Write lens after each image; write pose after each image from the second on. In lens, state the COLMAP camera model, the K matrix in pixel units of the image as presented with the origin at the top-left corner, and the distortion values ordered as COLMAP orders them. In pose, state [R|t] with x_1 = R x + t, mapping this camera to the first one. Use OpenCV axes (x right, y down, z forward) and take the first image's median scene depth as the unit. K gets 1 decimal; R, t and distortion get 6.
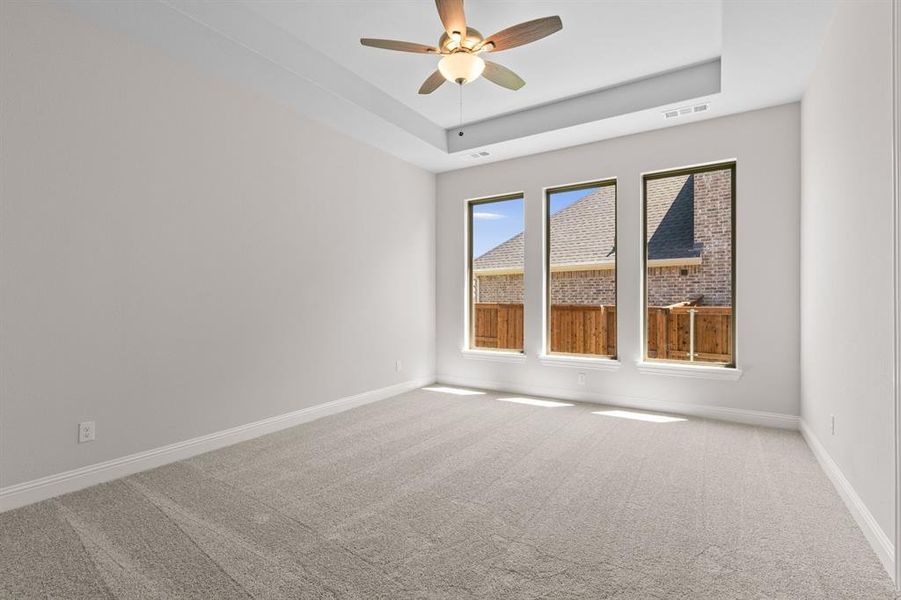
lens RADIAL K [[428.2, 0, 446.3], [0, 428.2, 298.5], [0, 0, 1]] dist [-0.000745, -0.000276]
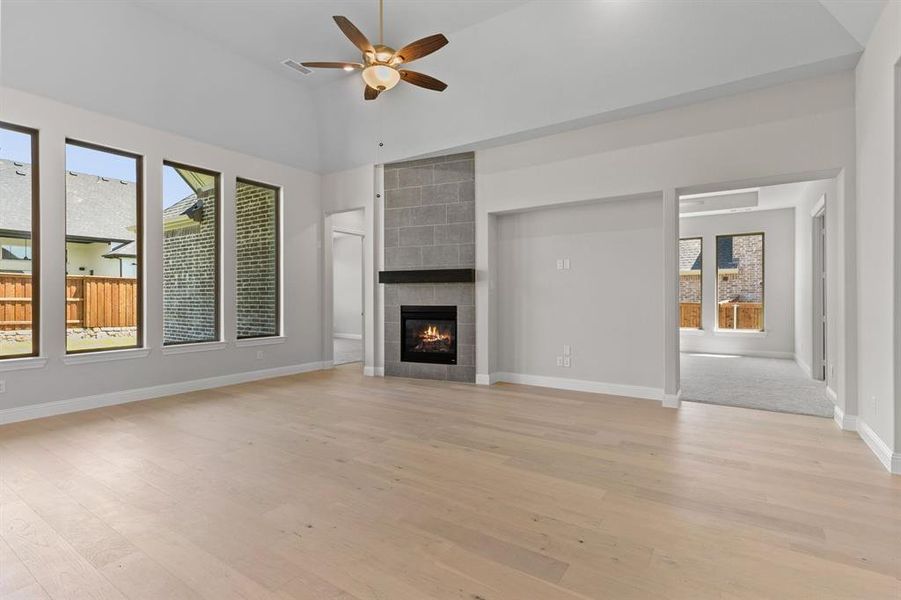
lens RADIAL K [[428.2, 0, 446.3], [0, 428.2, 298.5], [0, 0, 1]] dist [-0.000745, -0.000276]
pose [[0.999226, -0.002932, -0.039232, -0.446320], [0.003167, 0.999978, 0.005909, -0.010130], [0.039213, -0.006029, 0.999213, -0.647378]]
